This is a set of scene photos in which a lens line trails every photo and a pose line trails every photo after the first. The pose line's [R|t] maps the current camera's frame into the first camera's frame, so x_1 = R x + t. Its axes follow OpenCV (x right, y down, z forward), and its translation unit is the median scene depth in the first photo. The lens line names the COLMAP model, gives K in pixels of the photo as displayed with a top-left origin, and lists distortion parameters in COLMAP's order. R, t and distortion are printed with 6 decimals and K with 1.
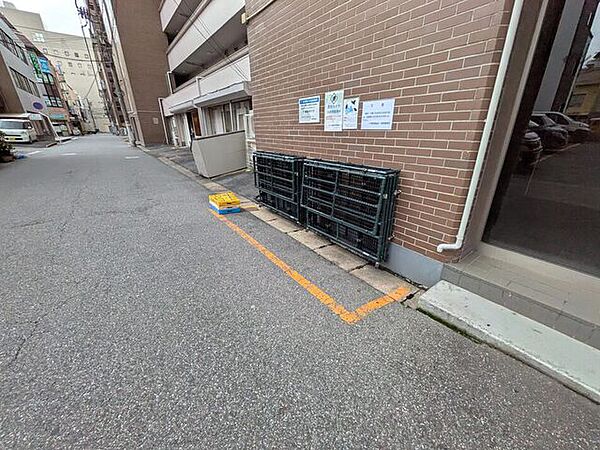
lens RADIAL K [[239.8, 0, 301.5], [0, 239.8, 222.1], [0, 0, 1]] dist [-0.000482, 0.001000]
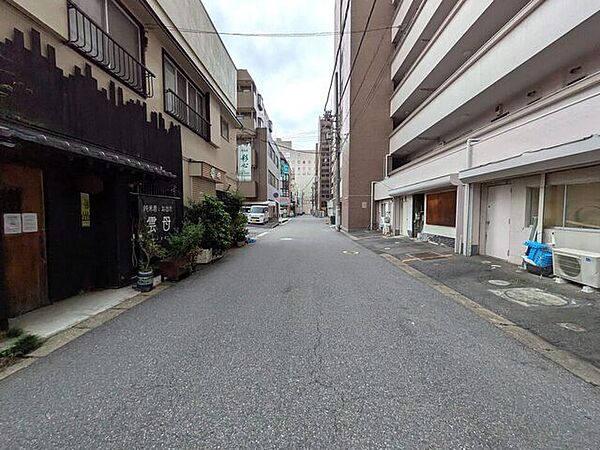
lens RADIAL K [[239.8, 0, 298.2], [0, 239.8, 224.1], [0, 0, 1]] dist [-0.000482, 0.001000]
pose [[0.775501, 0.039455, -0.630112, -0.635010], [-0.236149, 0.943727, -0.231545, -0.238603], [0.585518, 0.328364, 0.741178, 0.566042]]
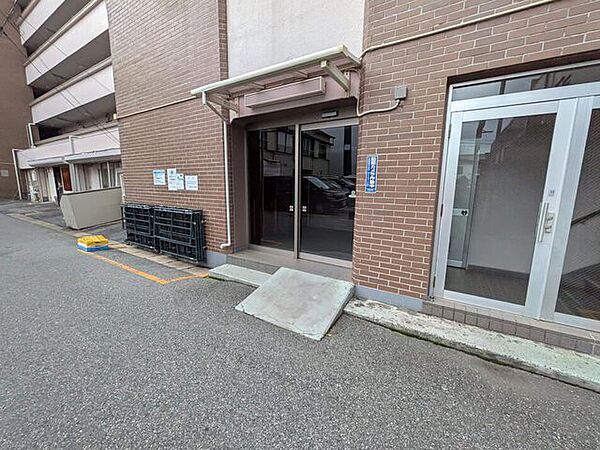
lens RADIAL K [[239.8, 0, 298.6], [0, 239.8, 221.3], [0, 0, 1]] dist [-0.000482, 0.001000]
pose [[0.929038, -0.040179, 0.367796, 0.124850], [0.119636, 0.973305, -0.195870, 0.104106], [-0.350108, 0.225972, 0.909044, -0.306669]]
